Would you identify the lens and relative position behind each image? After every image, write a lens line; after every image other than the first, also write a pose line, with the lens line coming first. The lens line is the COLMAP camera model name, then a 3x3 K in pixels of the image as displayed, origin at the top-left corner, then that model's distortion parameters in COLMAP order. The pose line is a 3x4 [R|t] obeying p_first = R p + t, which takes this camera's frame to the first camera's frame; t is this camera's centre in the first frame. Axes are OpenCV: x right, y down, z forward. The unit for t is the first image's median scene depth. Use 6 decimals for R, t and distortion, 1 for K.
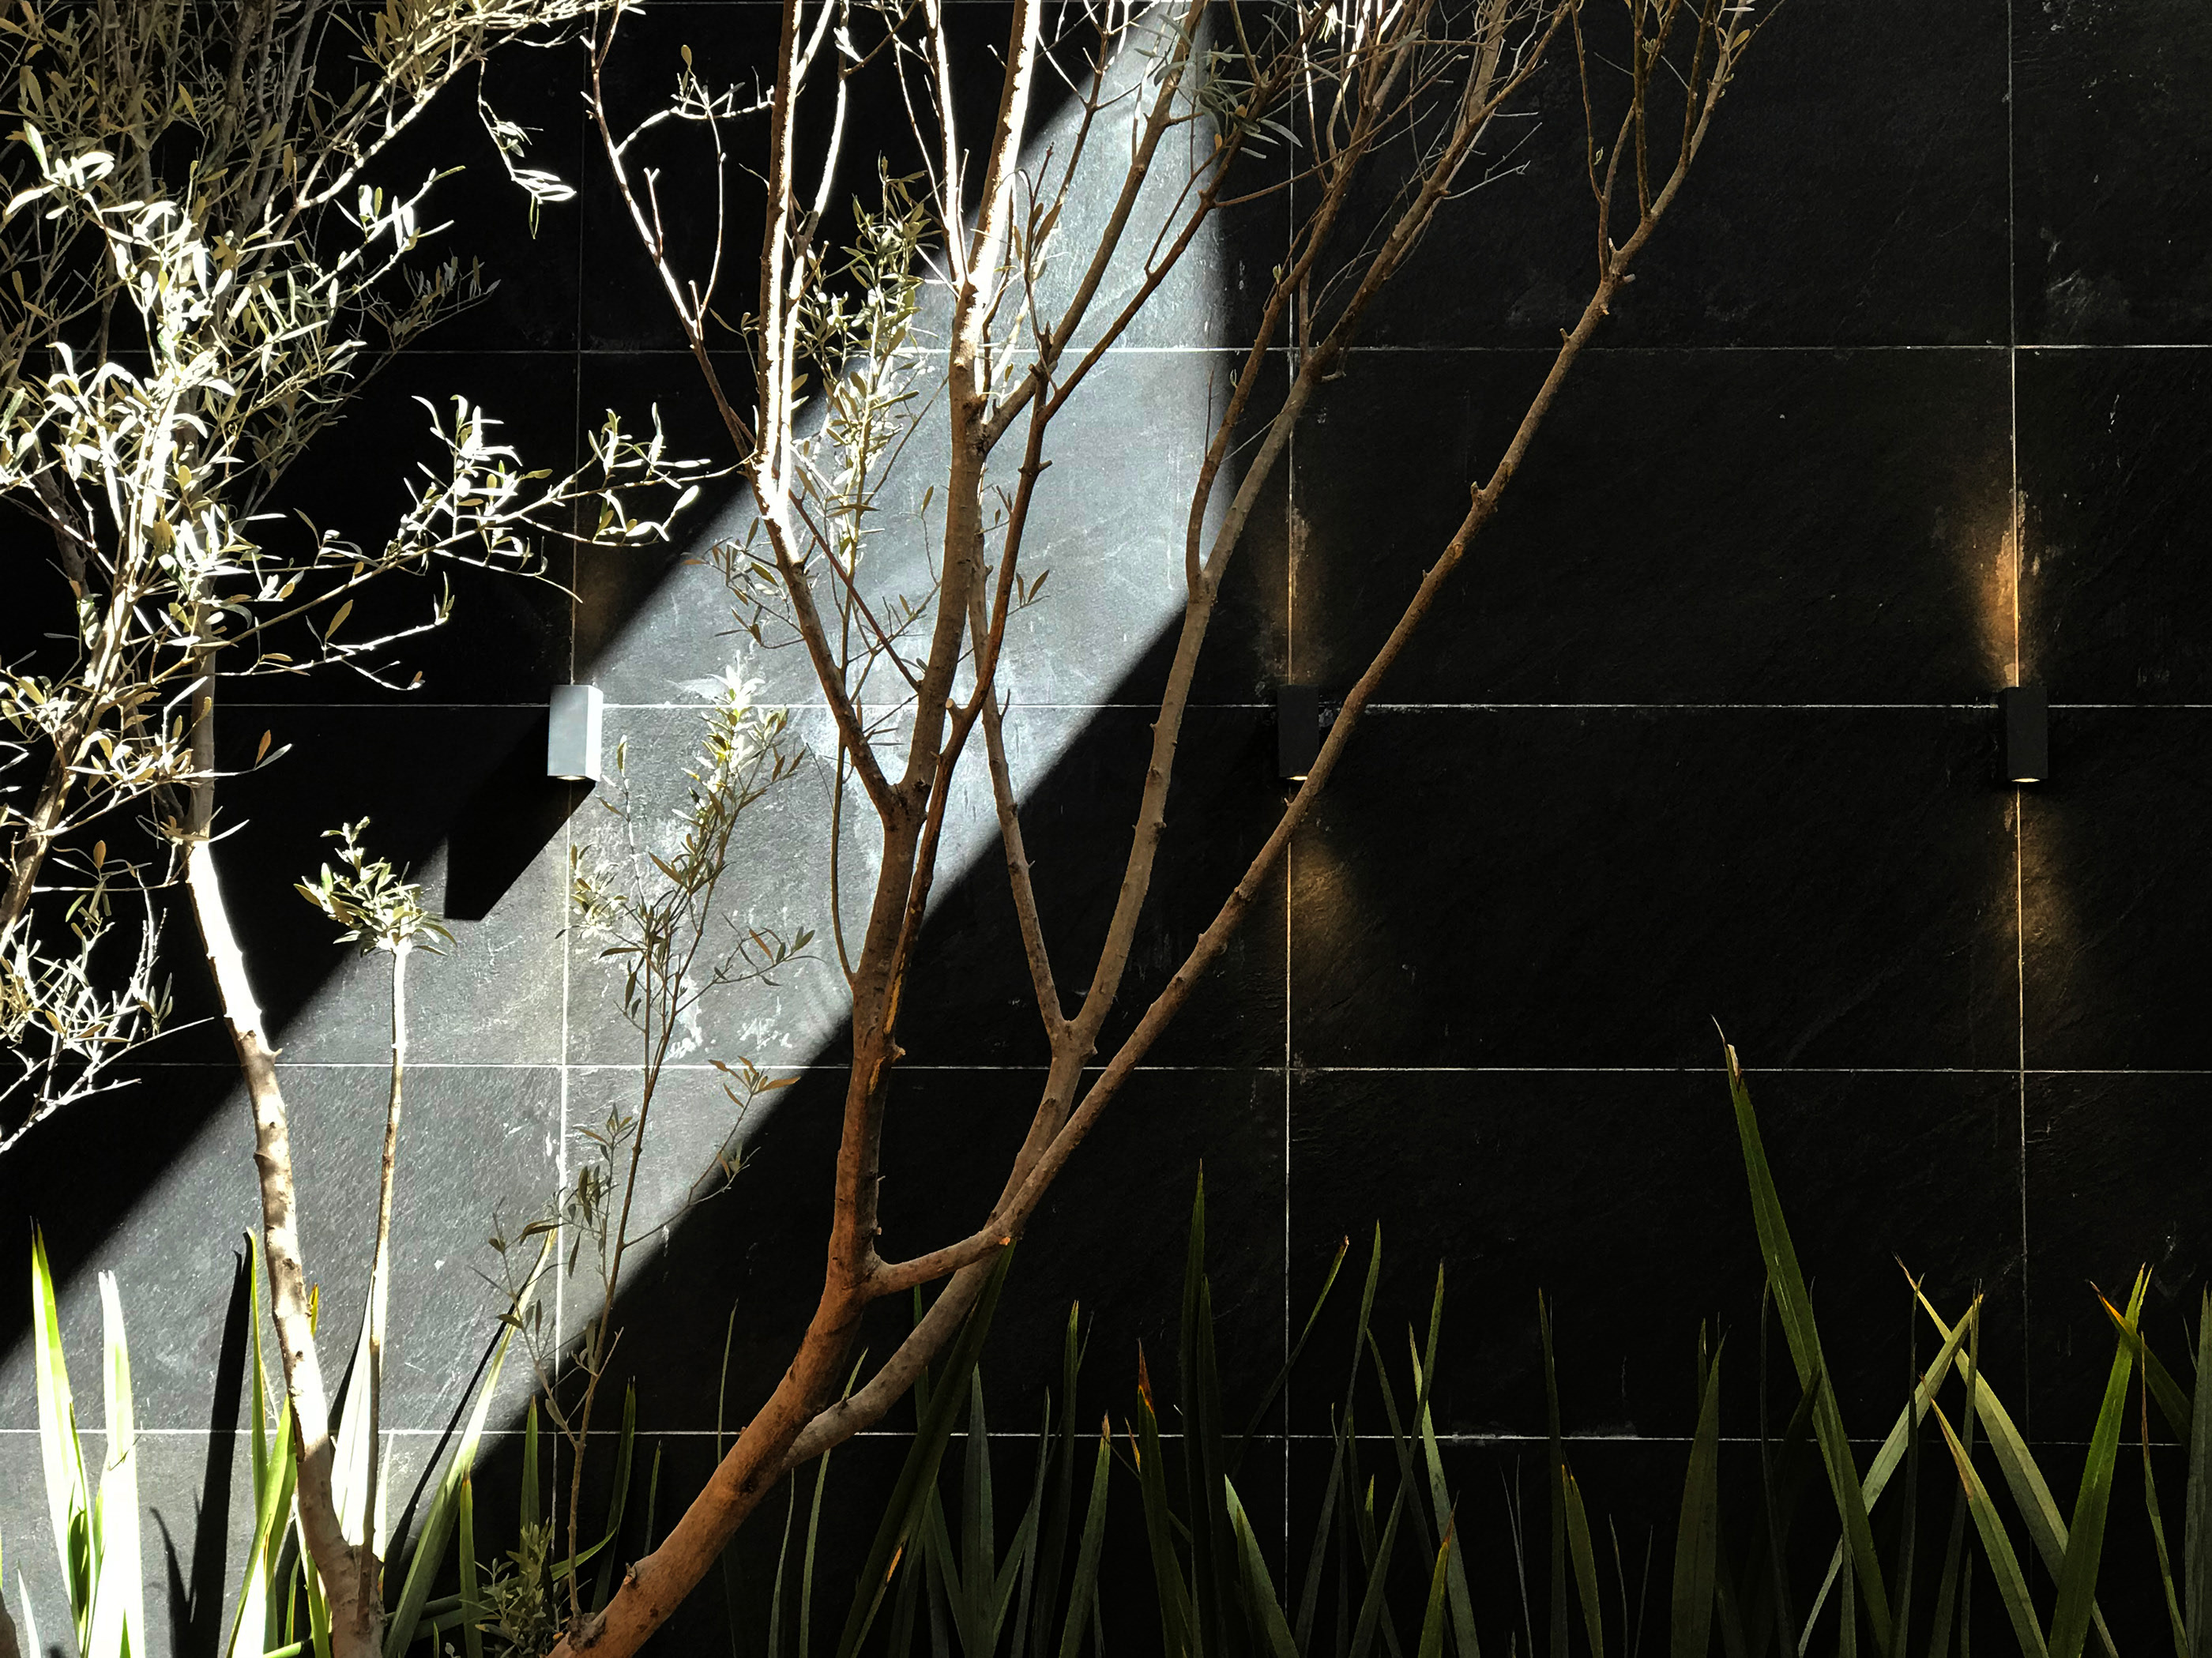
lens RADIAL K [[3677.6, 0, 1107.9], [0, 3677.6, 829.4], [0, 0, 1]] dist [0.042852, 0.000000]
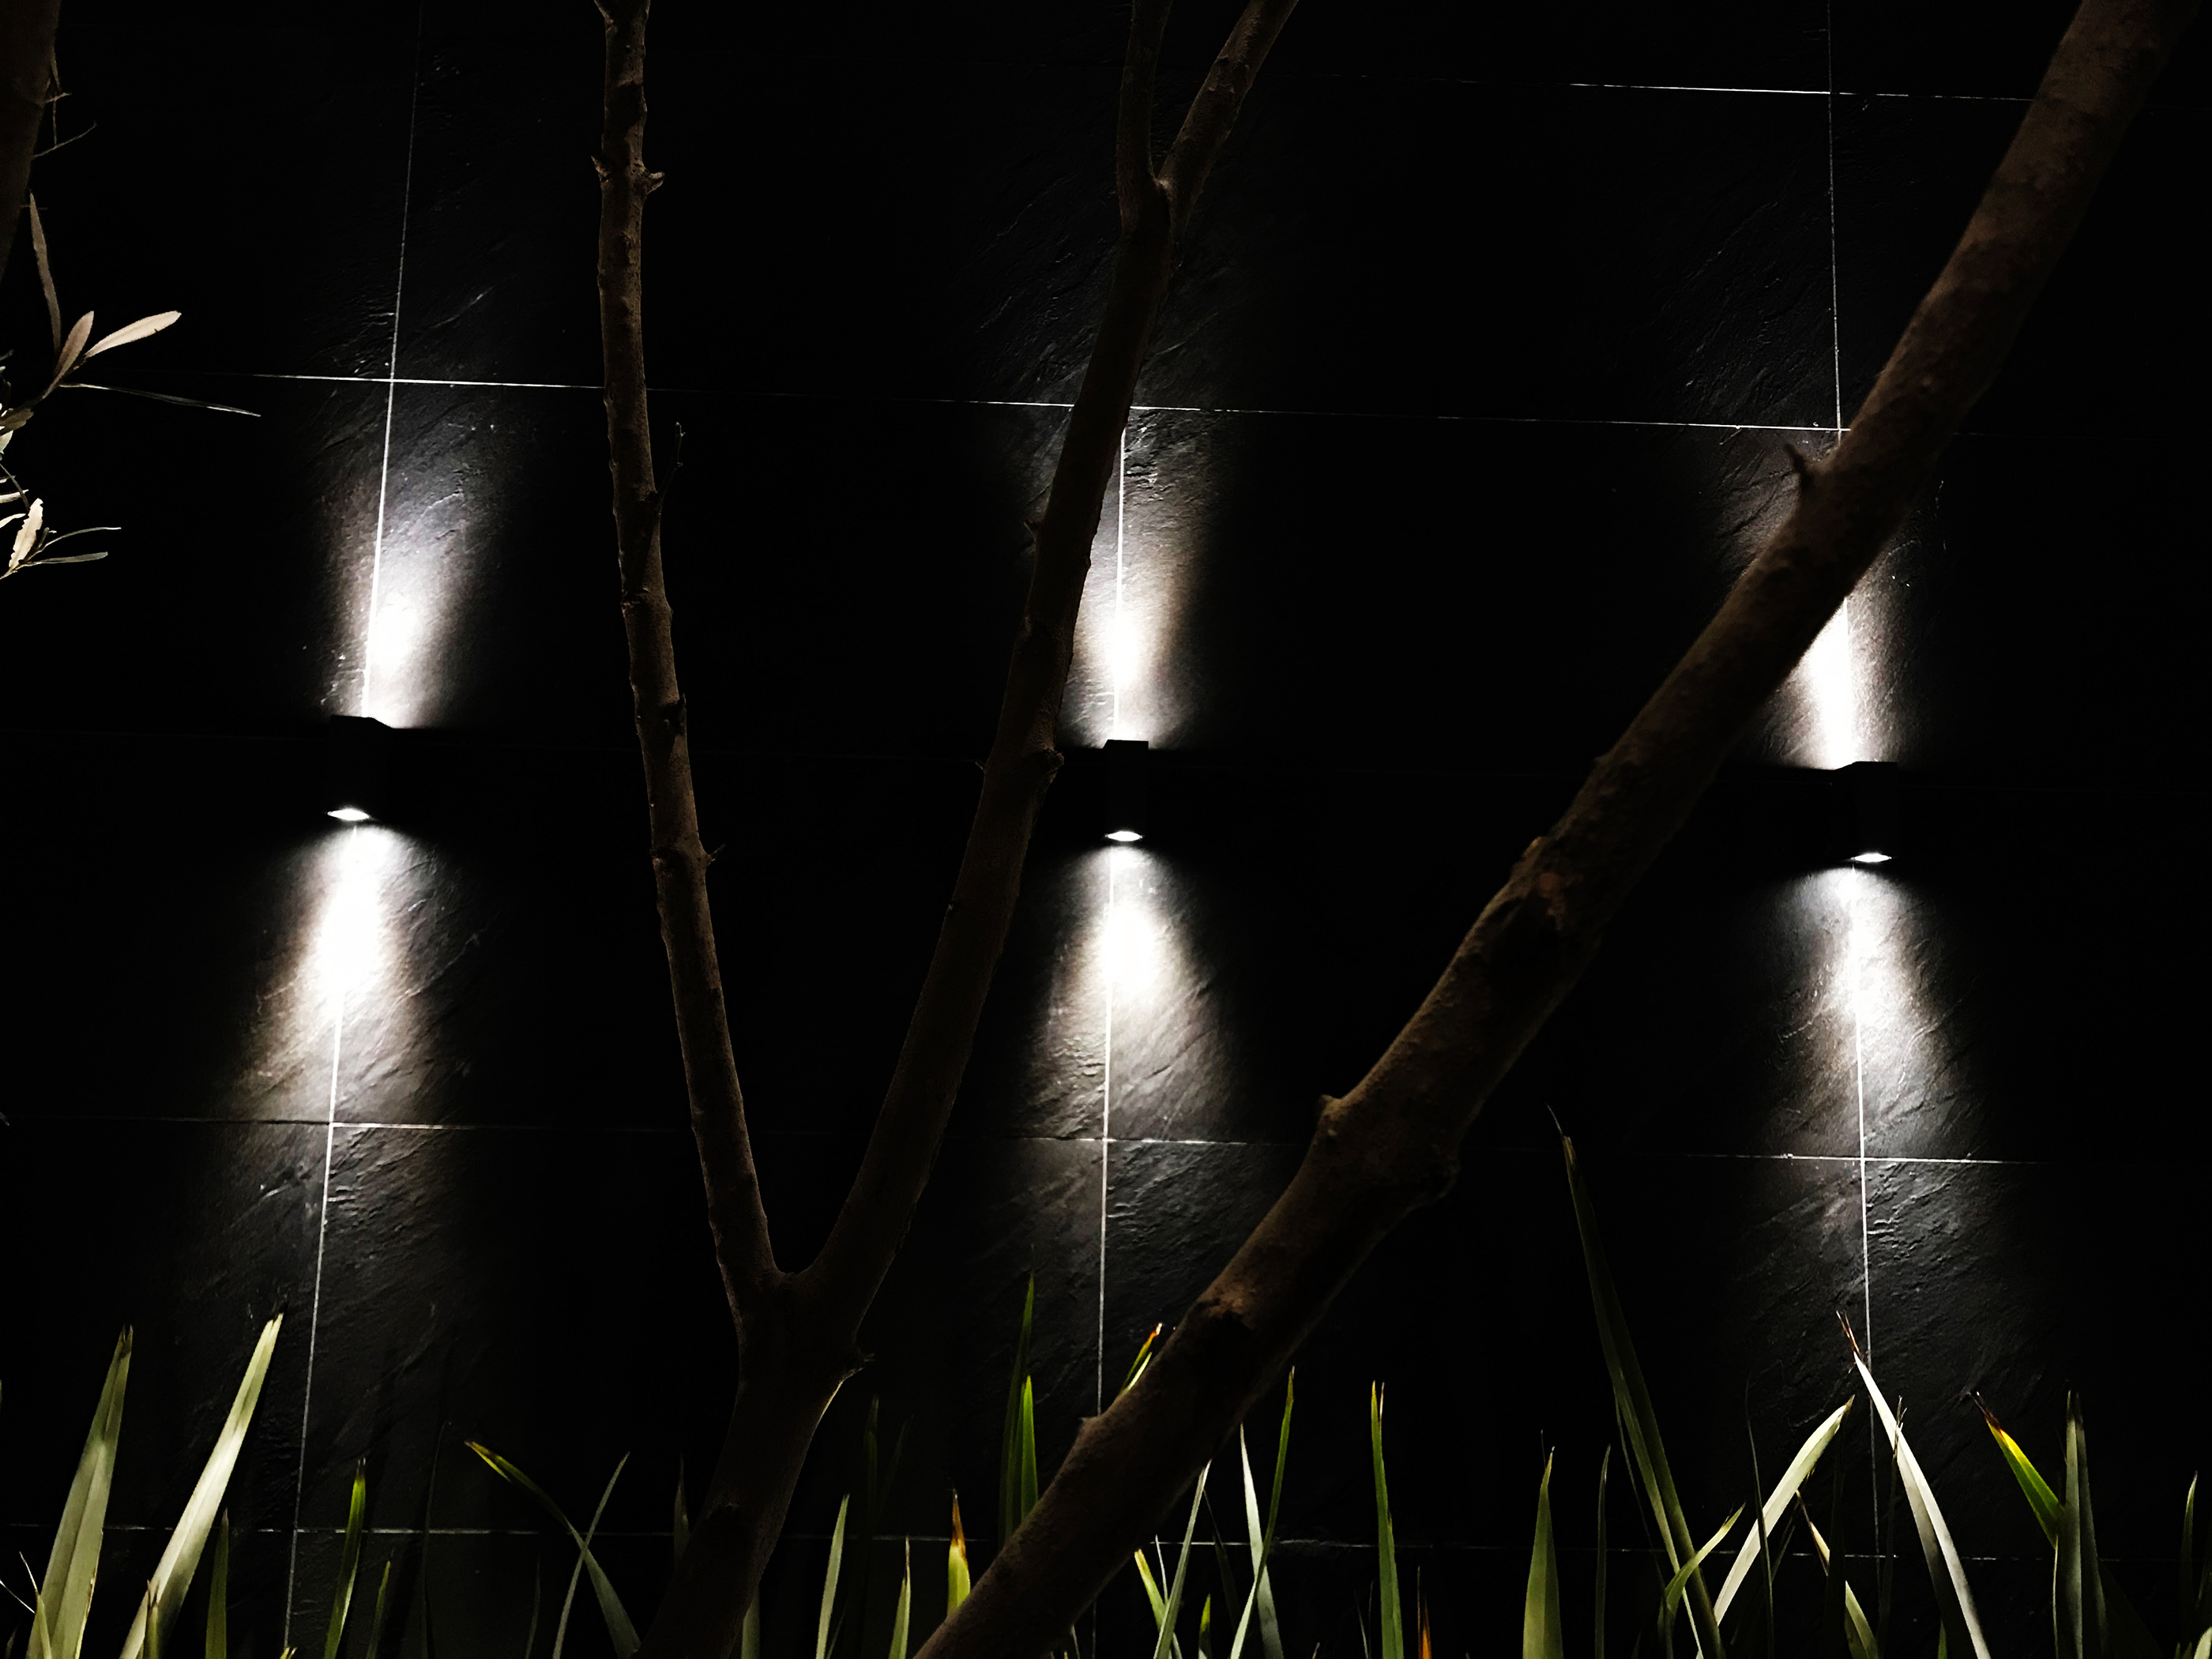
lens RADIAL K [[1774.8, 0, 1117.4], [0, 1774.8, 838.4], [0, 0, 1]] dist [0.053508, -0.004113]
pose [[0.999546, 0.023339, 0.019057, 0.041458], [-0.021665, 0.996250, -0.083768, 0.025730], [-0.020940, 0.083317, 0.996303, 0.532618]]
